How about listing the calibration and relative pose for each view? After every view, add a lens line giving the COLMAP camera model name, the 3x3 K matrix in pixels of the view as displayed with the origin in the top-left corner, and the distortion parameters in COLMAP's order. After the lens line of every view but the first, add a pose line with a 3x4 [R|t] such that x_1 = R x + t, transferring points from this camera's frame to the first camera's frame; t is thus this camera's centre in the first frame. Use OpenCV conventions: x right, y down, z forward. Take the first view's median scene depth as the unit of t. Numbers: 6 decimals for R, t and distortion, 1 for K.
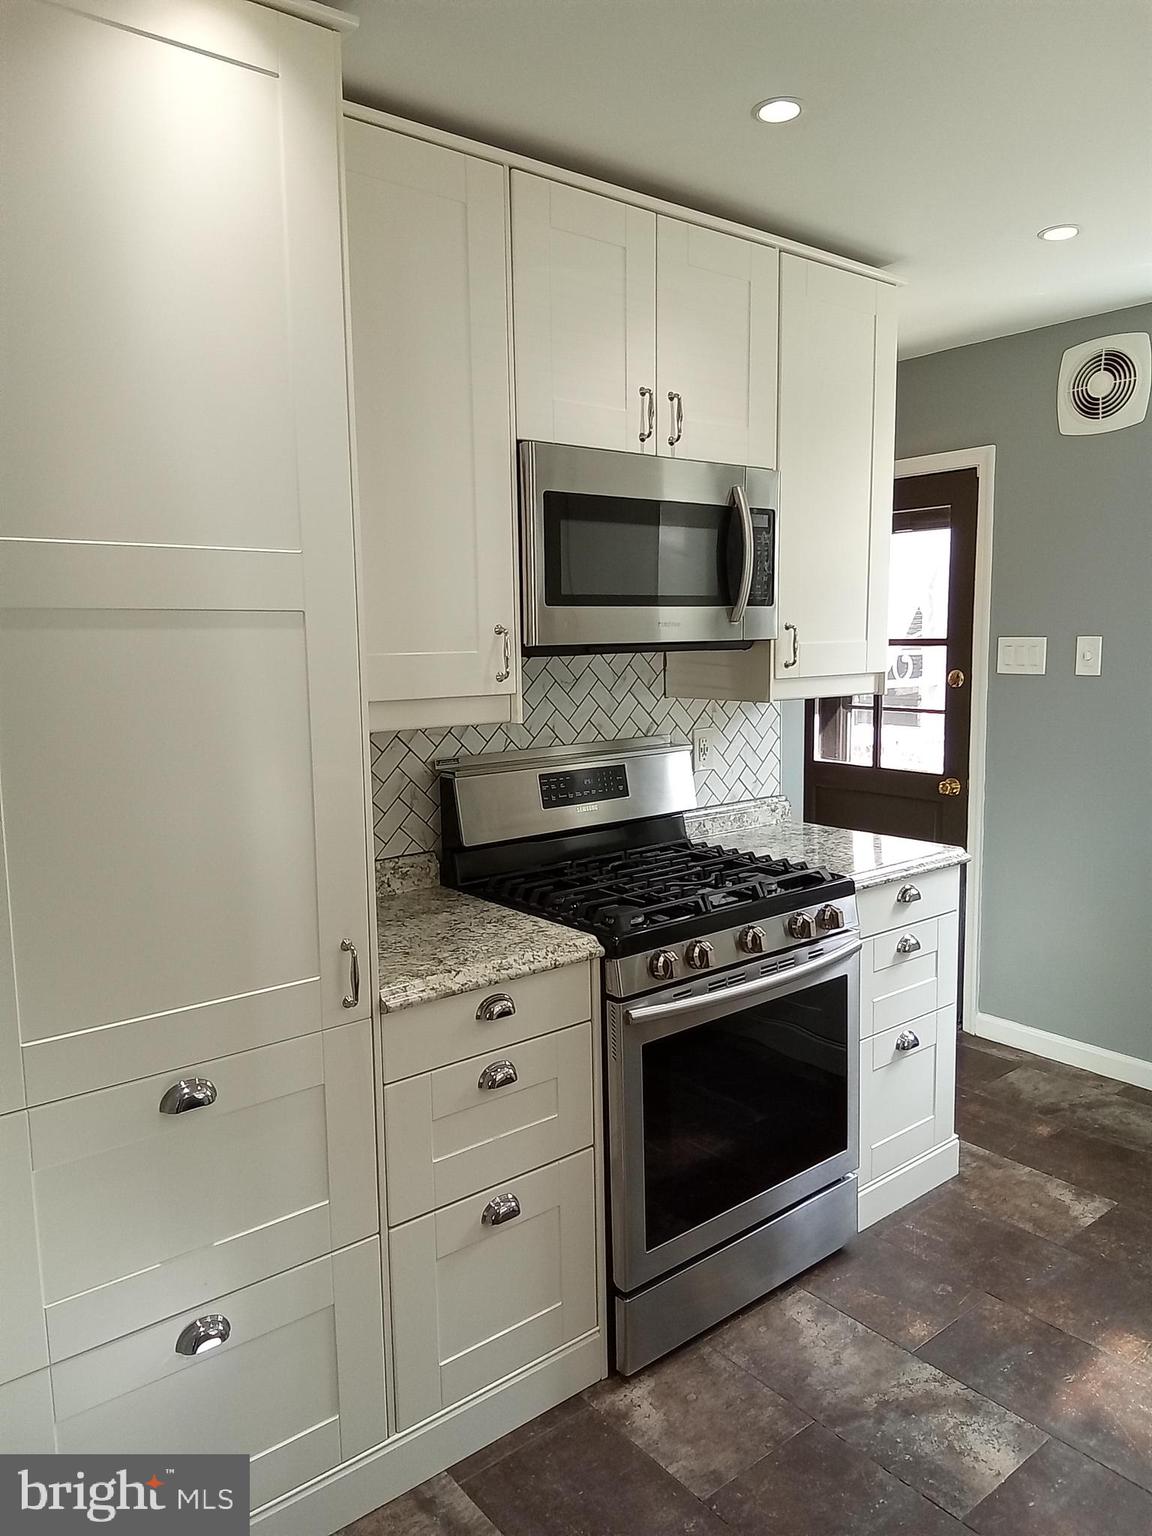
lens RADIAL K [[1073.1, 0, 571.7], [0, 1073.1, 764.0], [0, 0, 1]] dist [0.063254, -0.066992]
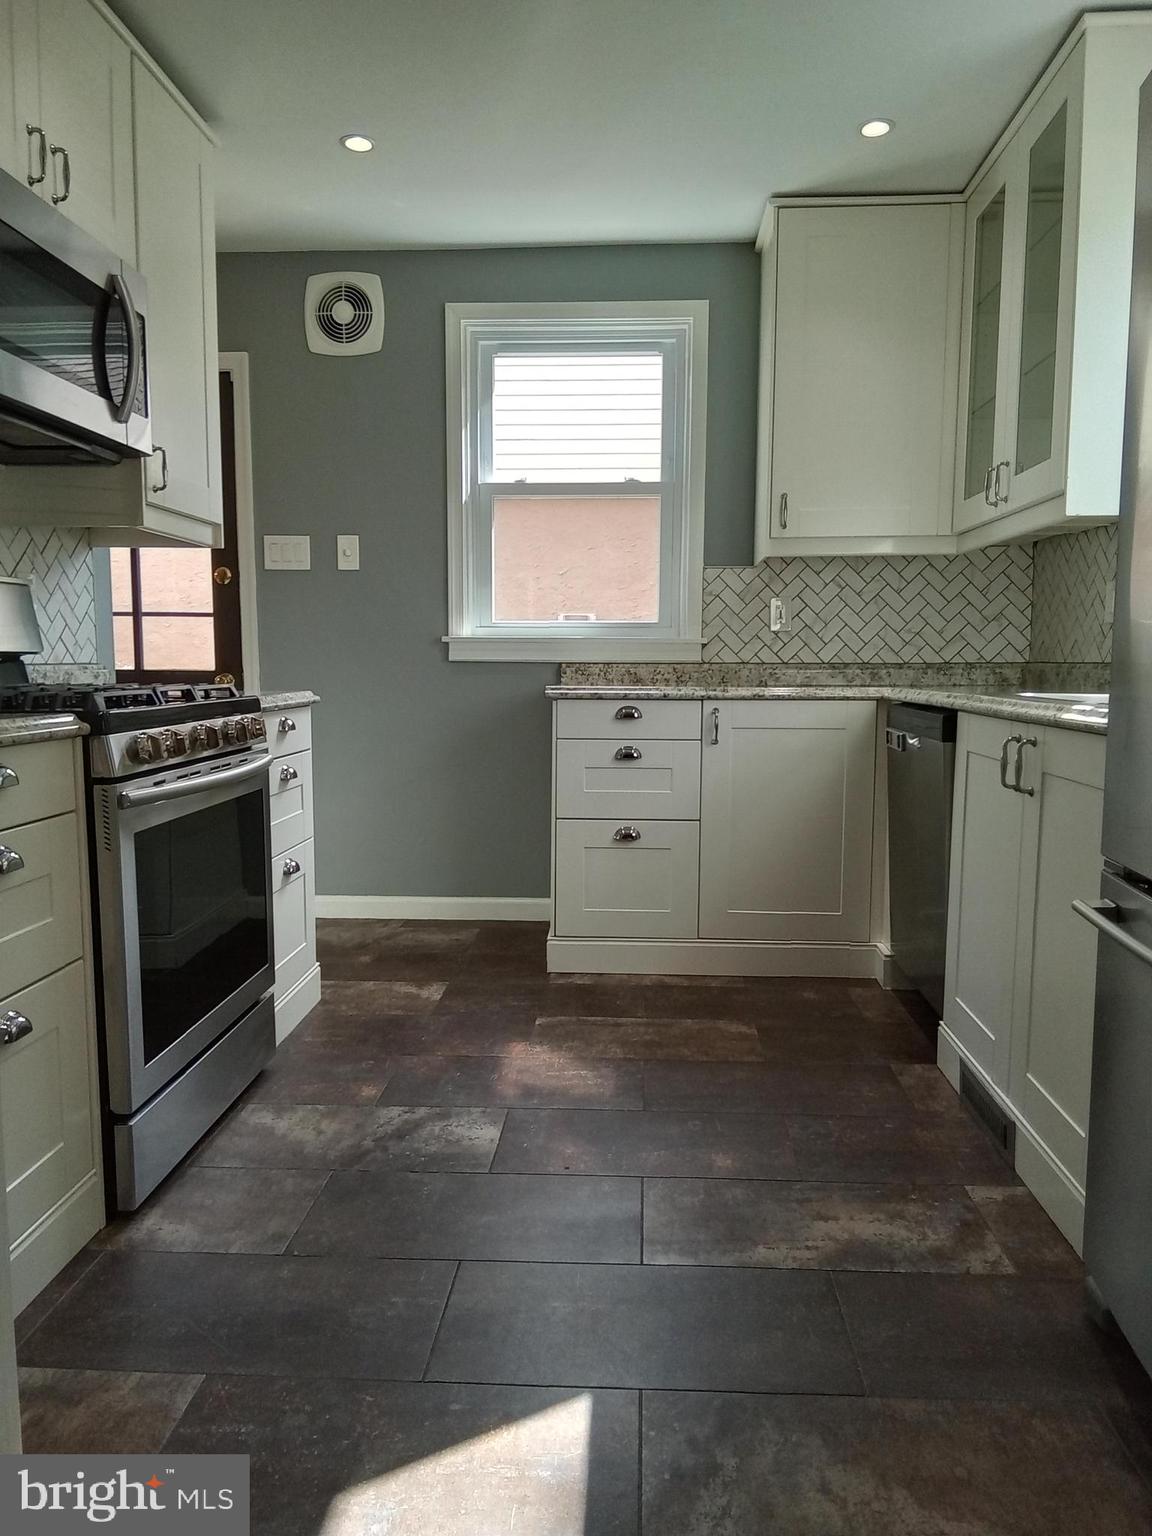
lens RADIAL K [[1076.5, 0, 587.9], [0, 1076.5, 768.8], [0, 0, 1]] dist [0.063804, -0.093258]
pose [[0.664748, -0.056396, 0.744936, -0.295039], [0.078505, 0.996899, 0.005416, 0.191704], [-0.742932, 0.054881, 0.667114, 0.089604]]
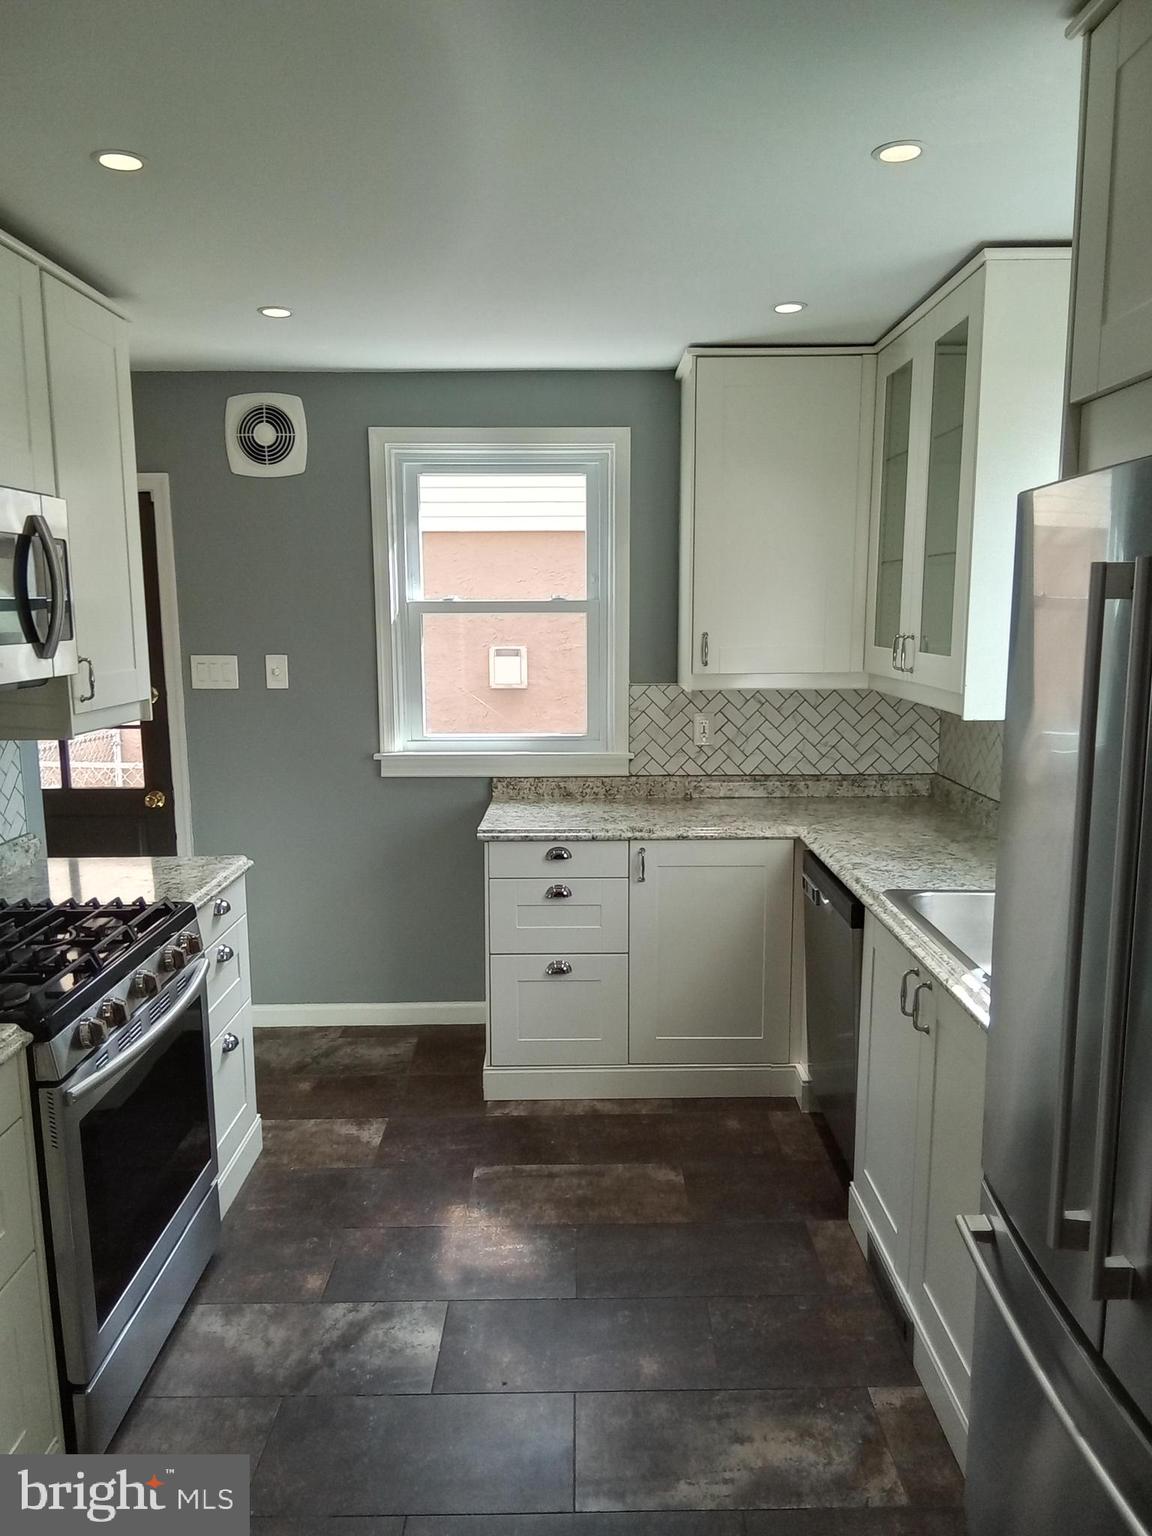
lens RADIAL K [[1077.5, 0, 592.3], [0, 1077.5, 768.3], [0, 0, 1]] dist [0.066350, -0.081378]
pose [[0.614650, -0.106388, 0.781593, -0.305756], [0.092618, 0.993743, 0.062429, -0.052592], [-0.783344, 0.034017, 0.620657, 0.043291]]
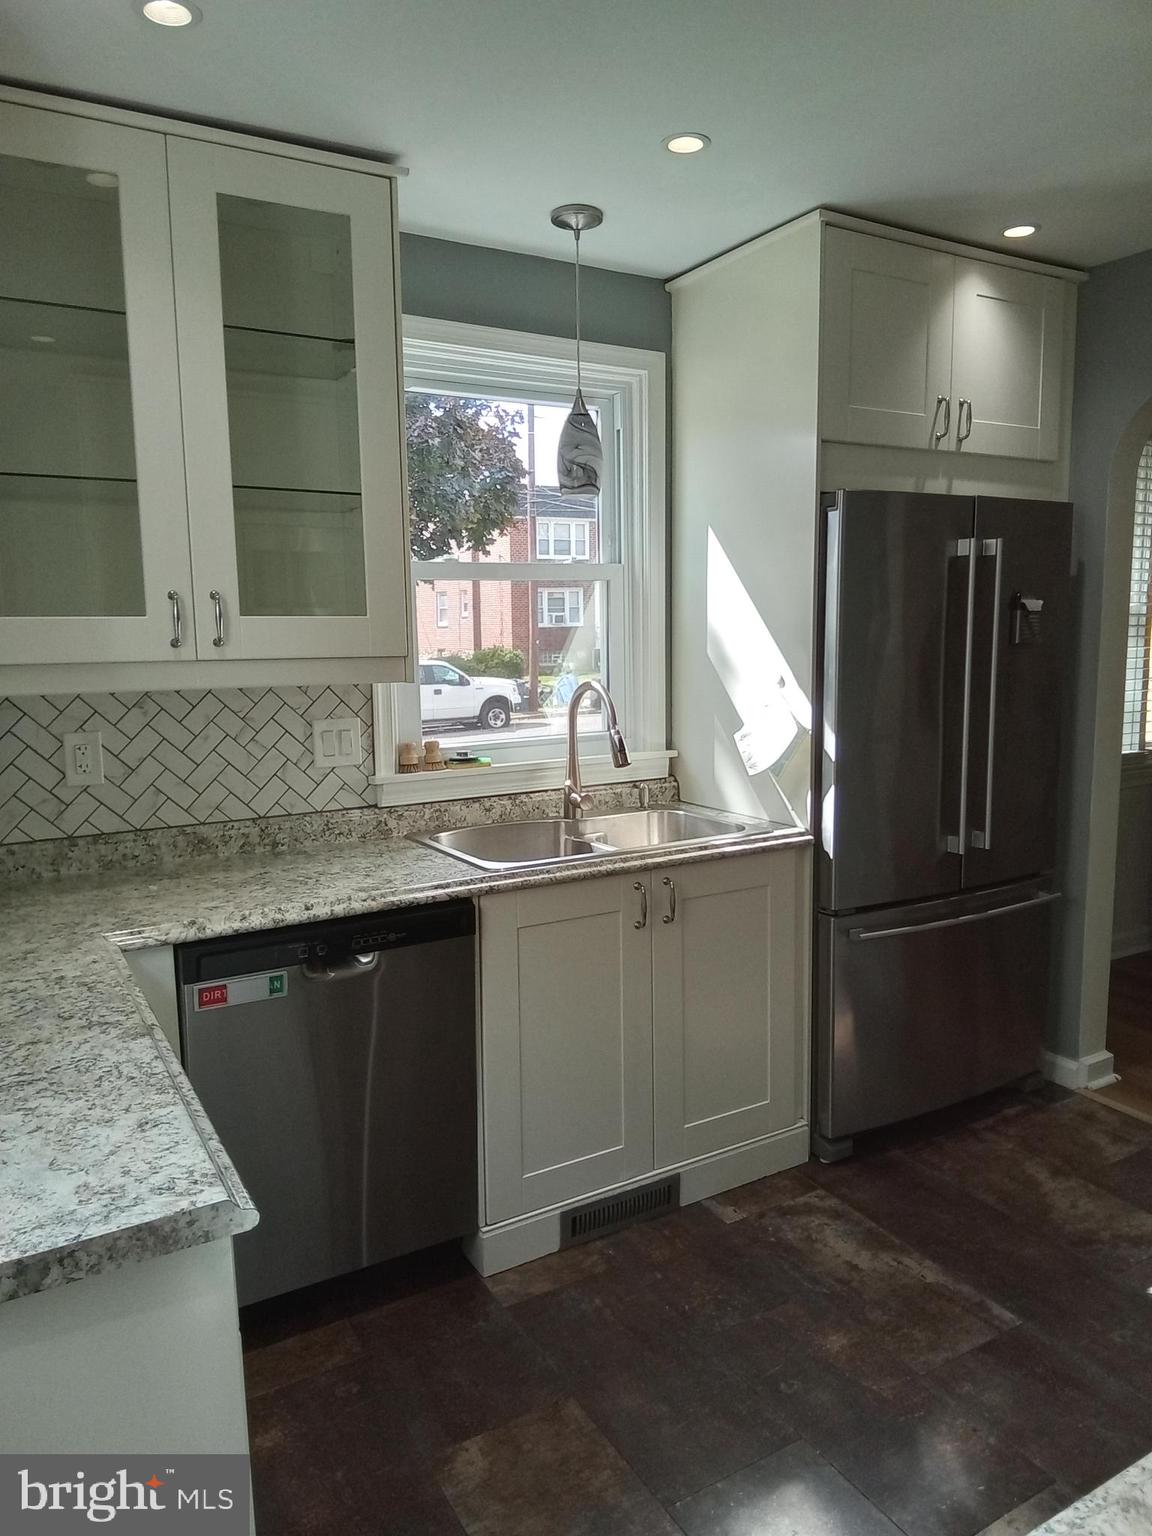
lens RADIAL K [[1041.9, 0, 576.0], [0, 1041.9, 768.0], [0, 0, 1]] dist [0.051642, -0.078529]
pose [[-0.988689, 0.009853, 0.149659, 0.465910], [0.047508, 0.967031, 0.250186, -0.155784], [-0.142260, 0.254467, -0.956561, 1.312751]]
